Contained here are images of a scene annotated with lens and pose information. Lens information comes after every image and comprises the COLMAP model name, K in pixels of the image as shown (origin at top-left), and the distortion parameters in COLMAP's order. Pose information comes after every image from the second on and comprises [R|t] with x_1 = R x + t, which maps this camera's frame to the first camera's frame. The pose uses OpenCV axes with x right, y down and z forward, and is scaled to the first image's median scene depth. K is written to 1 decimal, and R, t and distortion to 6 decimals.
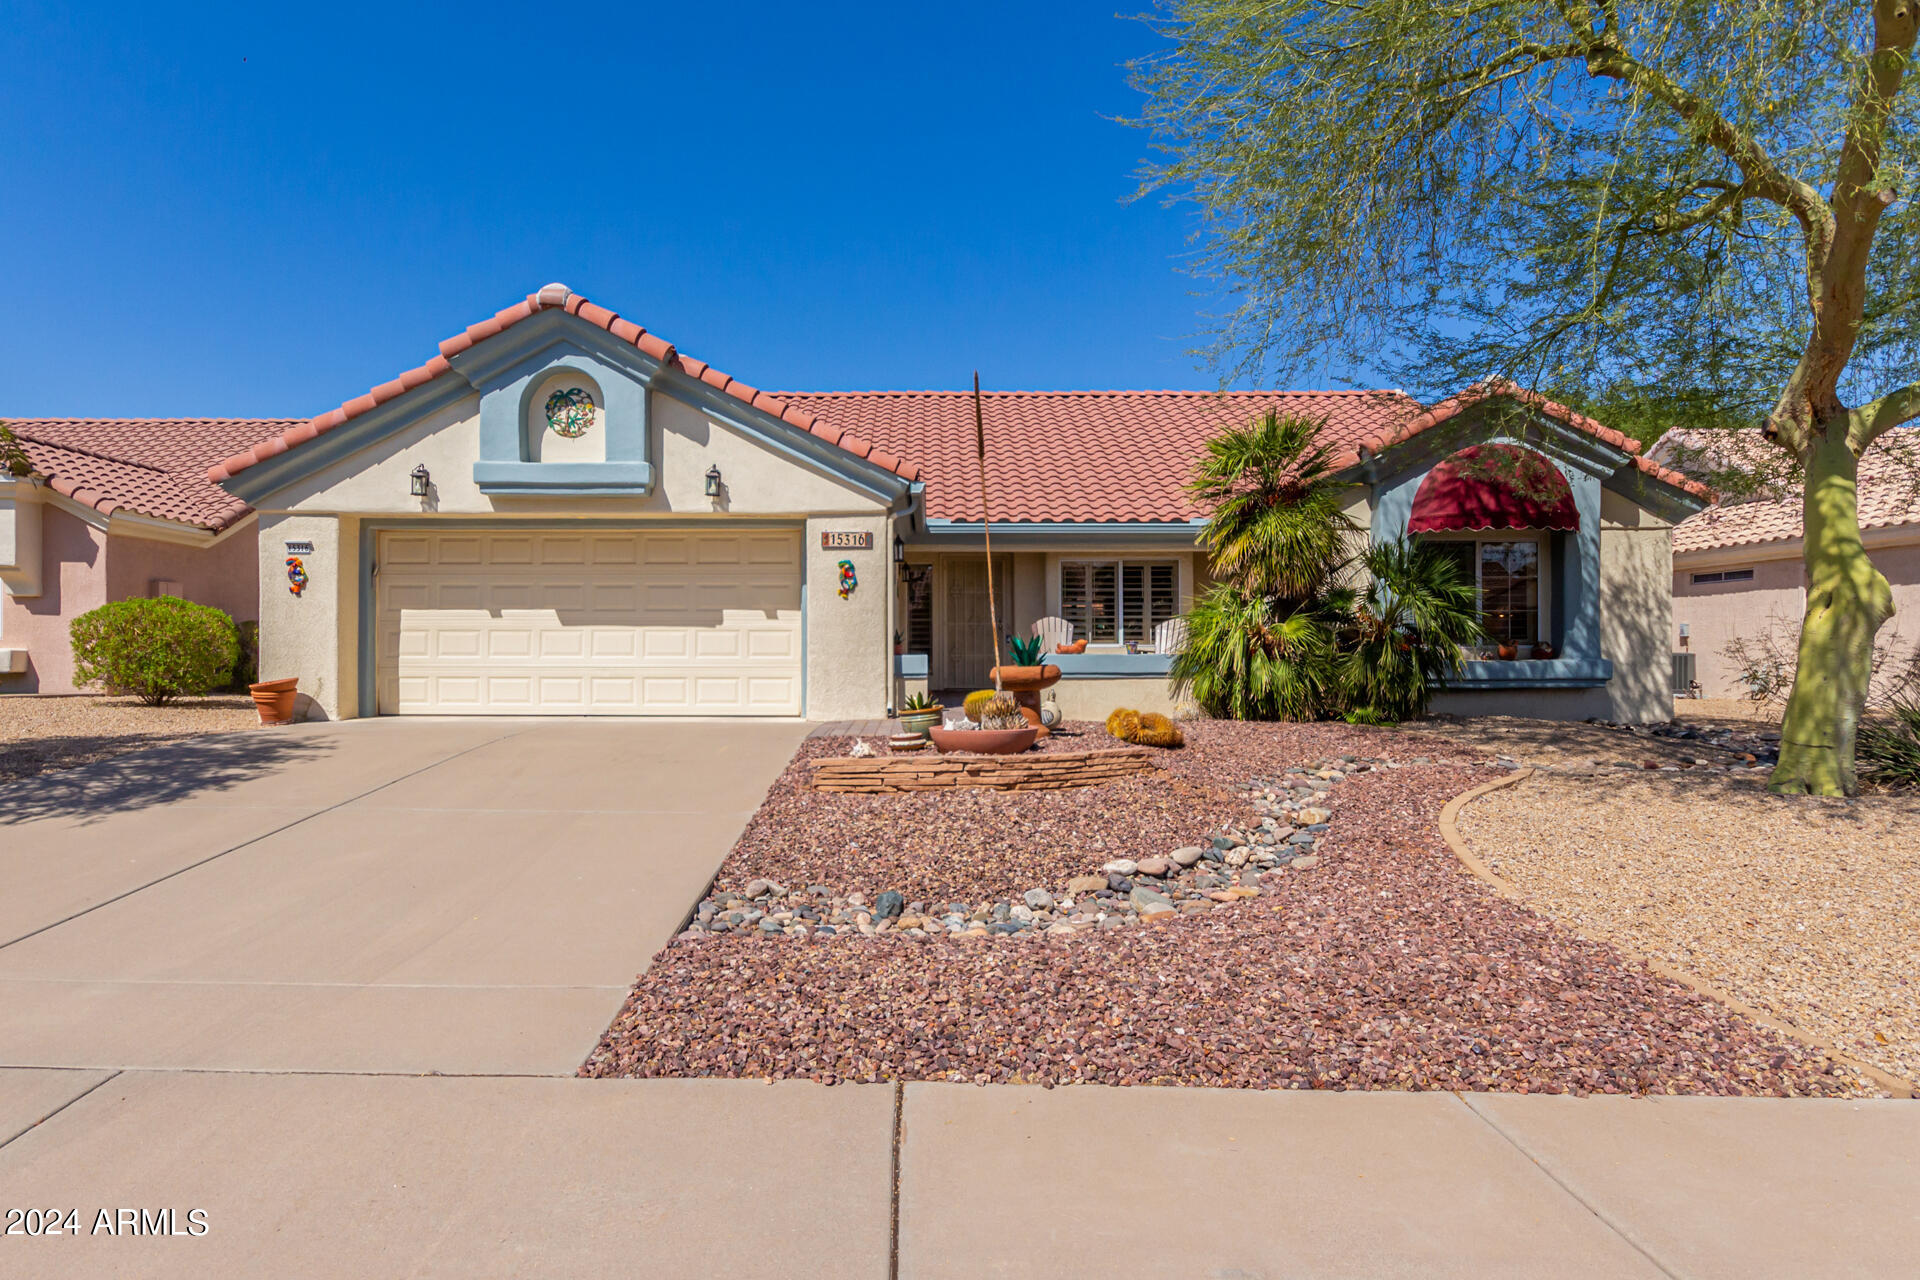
lens RADIAL K [[1128.5, 0, 921.7], [0, 1128.5, 646.4], [0, 0, 1]] dist [-0.001709, 0.000870]
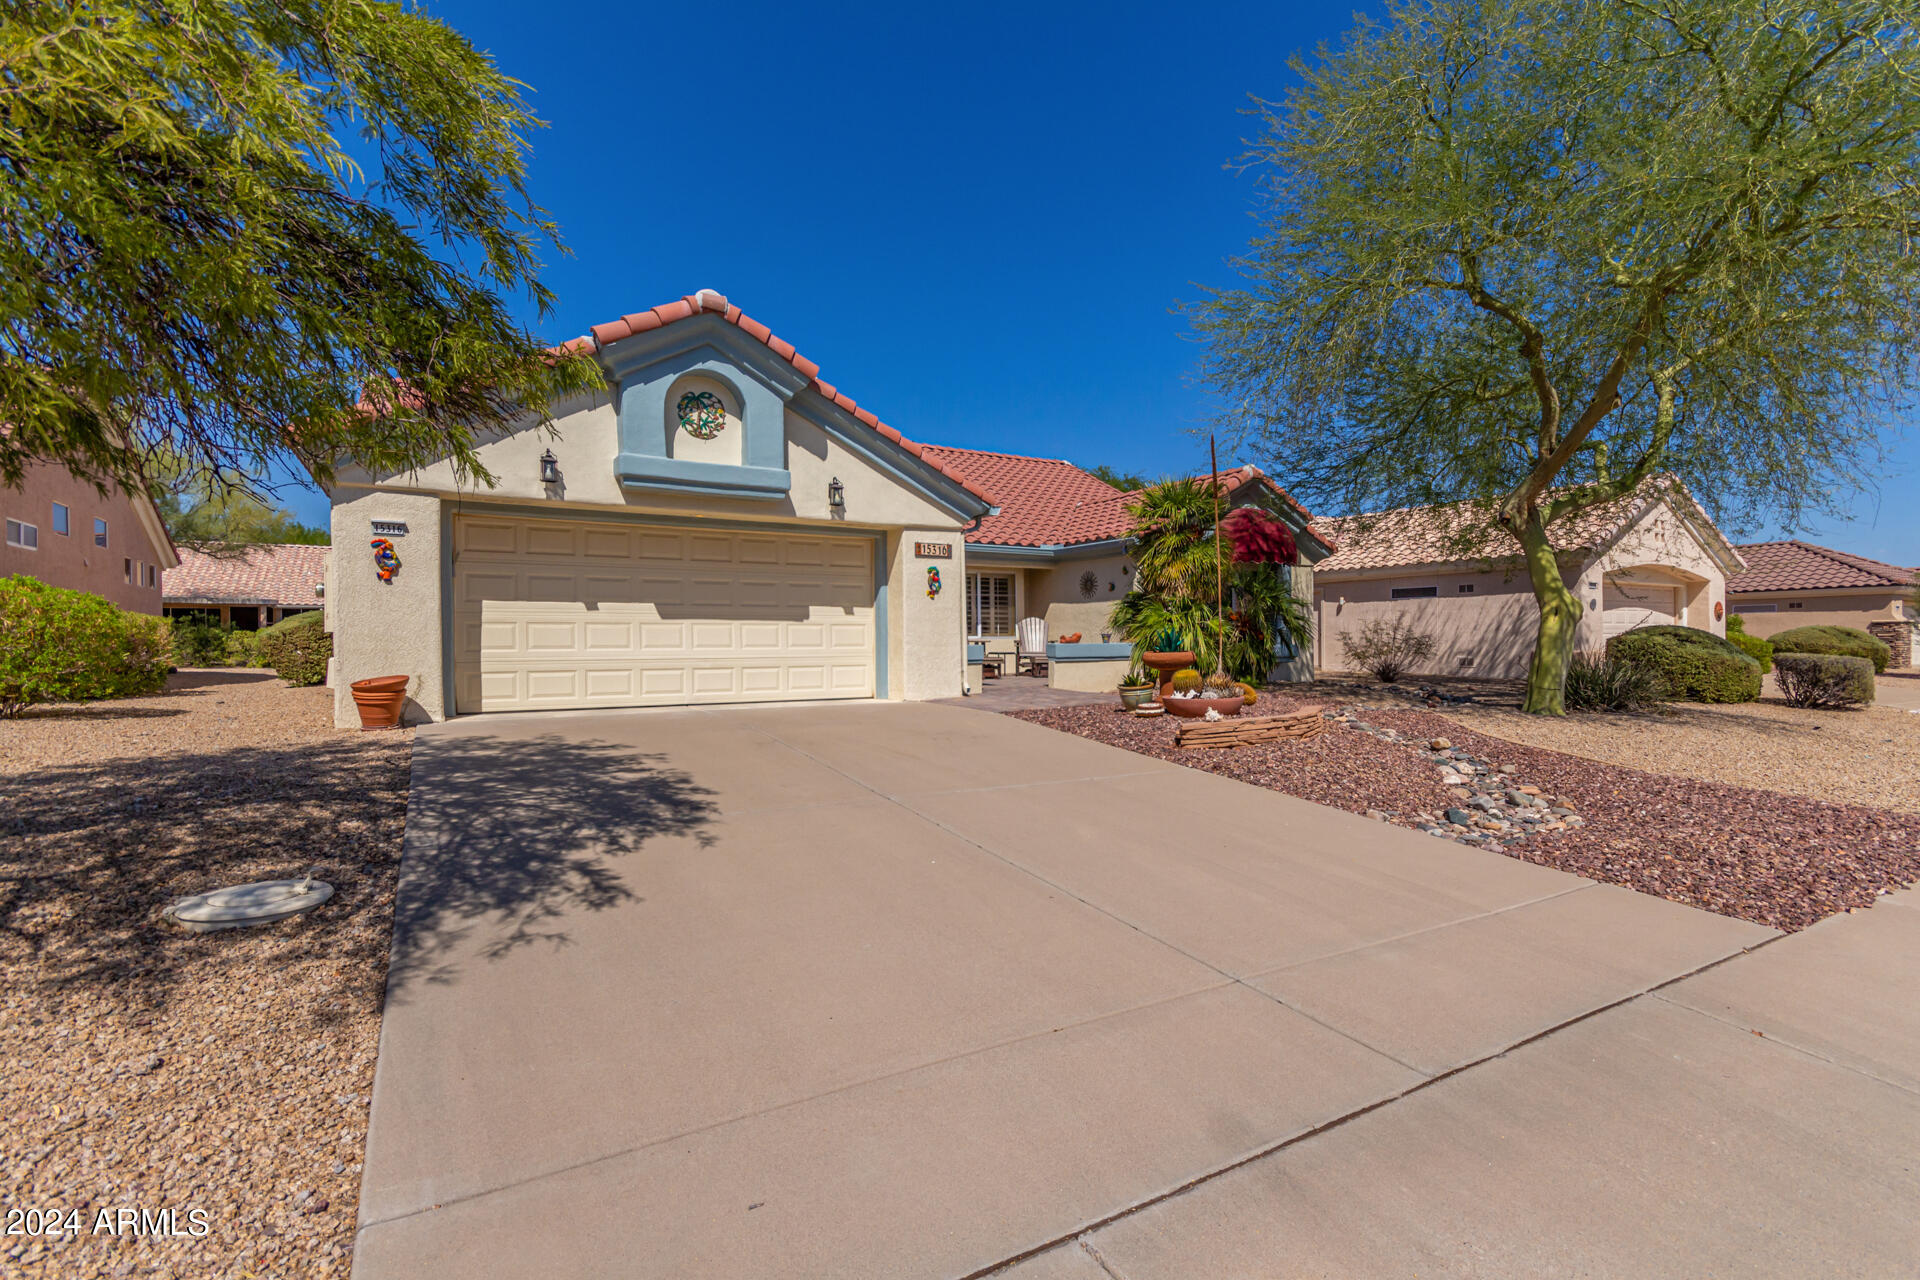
lens RADIAL K [[895.9, 0, 964.4], [0, 895.9, 643.5], [0, 0, 1]] dist [-0.001398, -0.000484]
pose [[0.848264, -0.006076, 0.529539, -0.541881], [0.003121, 0.999974, 0.006474, -0.000526], [-0.529565, -0.003839, 0.848261, 0.167918]]
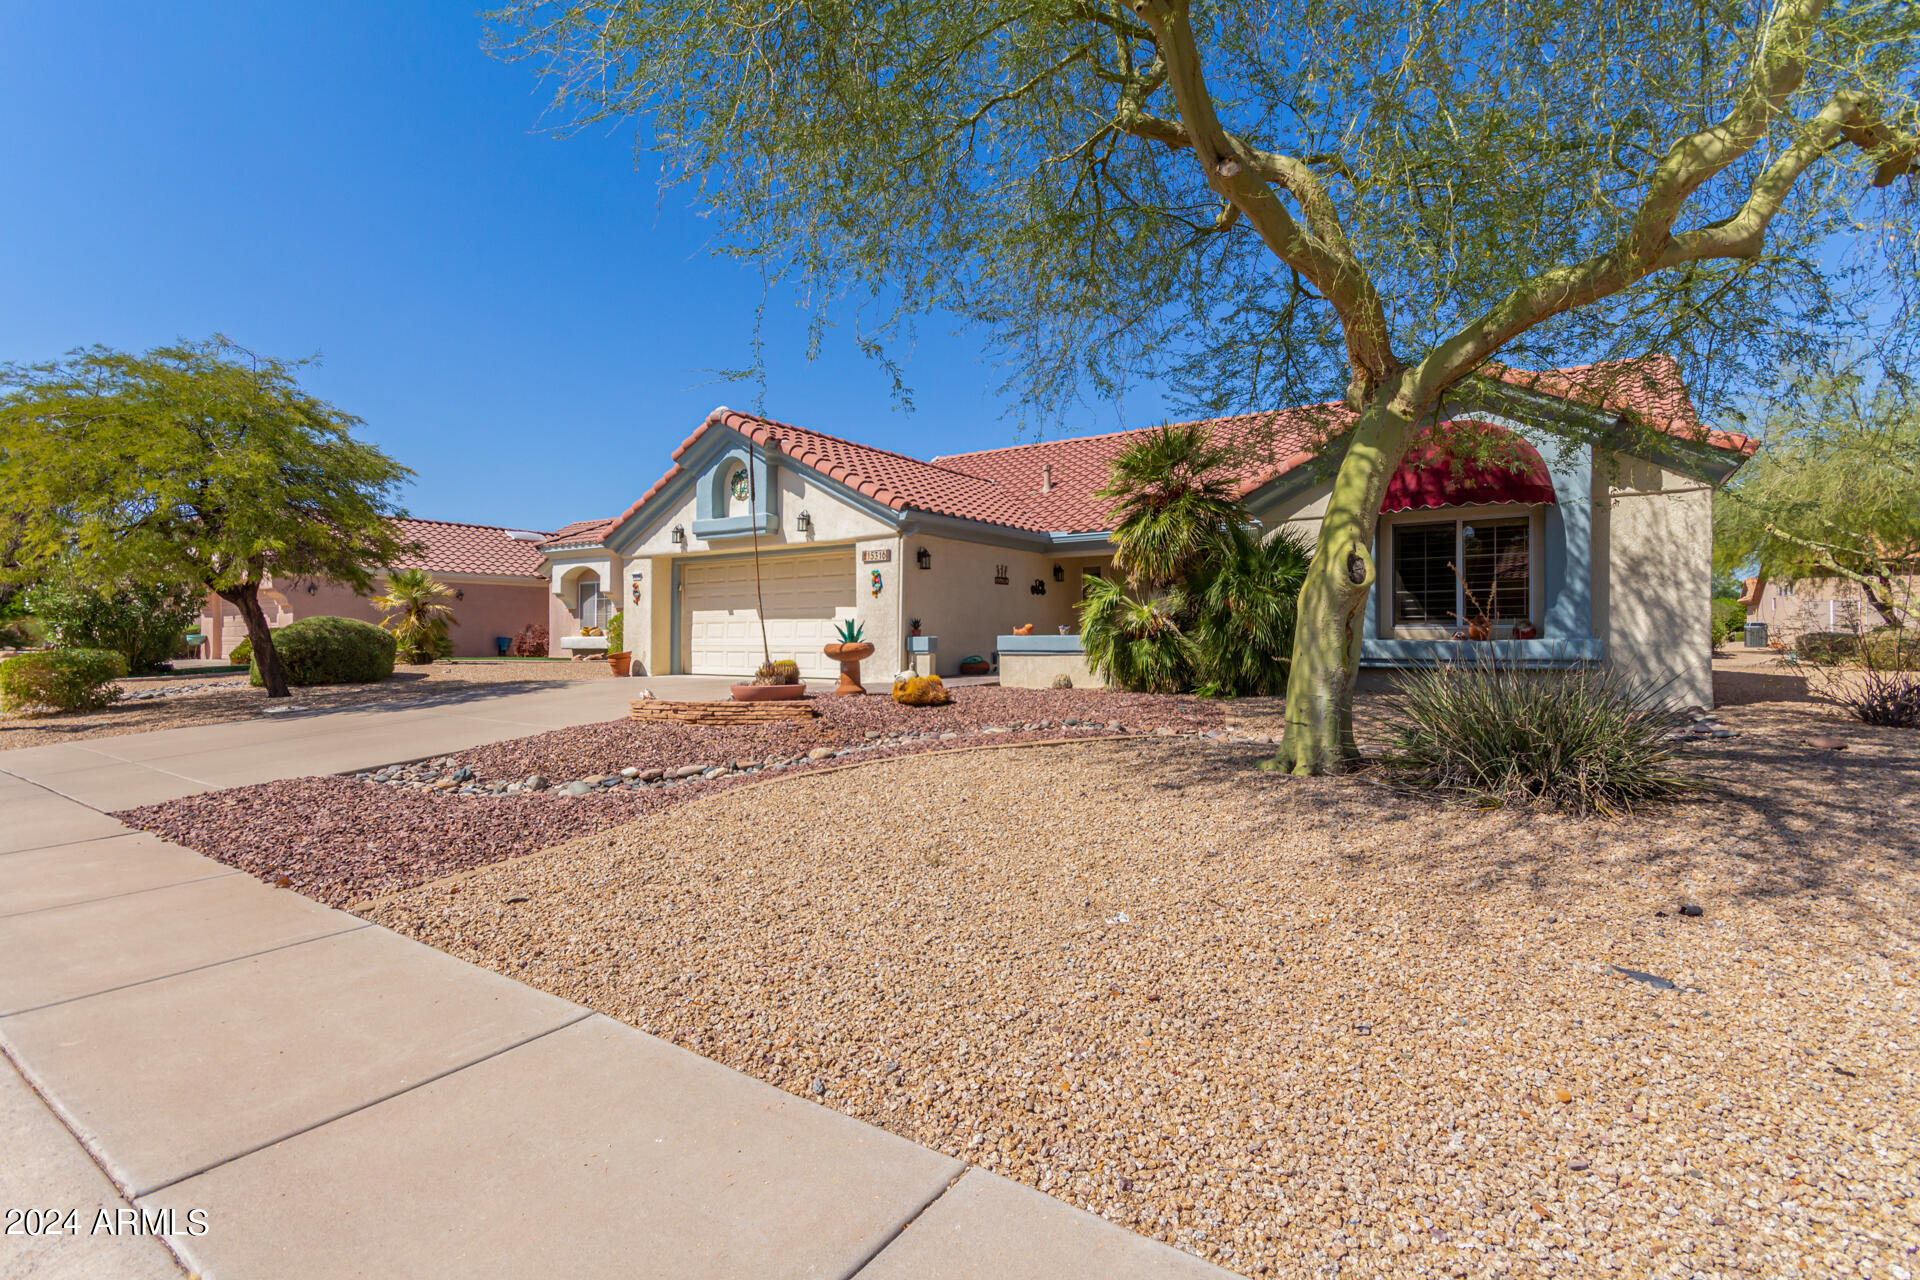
lens RADIAL K [[895.9, 0, 964.8], [0, 895.9, 637.9], [0, 0, 1]] dist [-0.001398, -0.000484]
pose [[0.832852, -0.003227, -0.553487, 0.645294], [0.004729, 0.999988, 0.001286, 0.008113], [0.553476, -0.003688, 0.832857, 0.120540]]
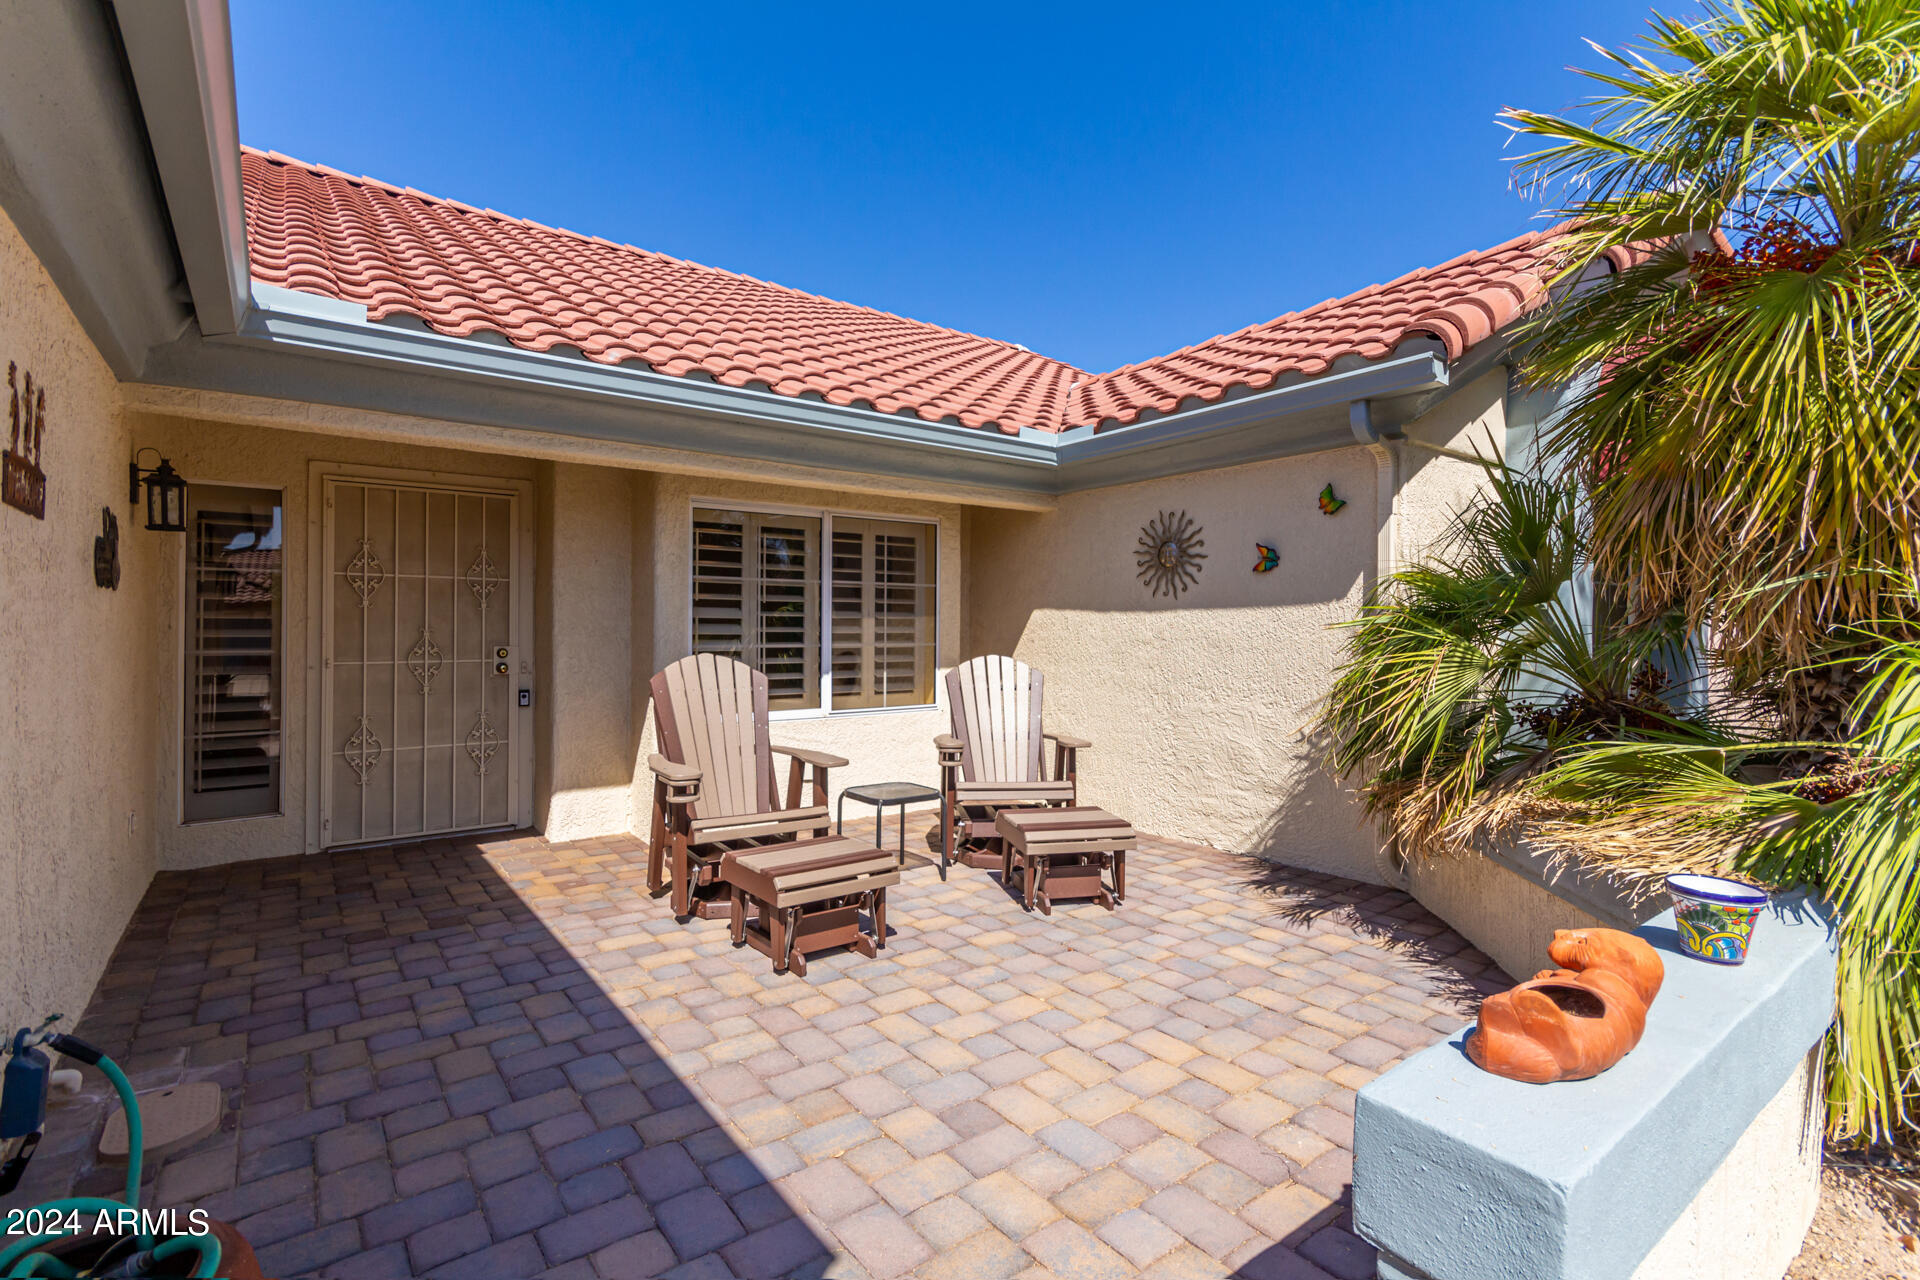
lens RADIAL K [[895.9, 0, 953.5], [0, 895.9, 638.3], [0, 0, 1]] dist [-0.001398, -0.000484]
pose [[0.789661, 0.005161, 0.613522, 0.008080], [-0.007875, 0.999968, 0.001724, -0.041140], [-0.613493, -0.006193, 0.789676, 0.969259]]
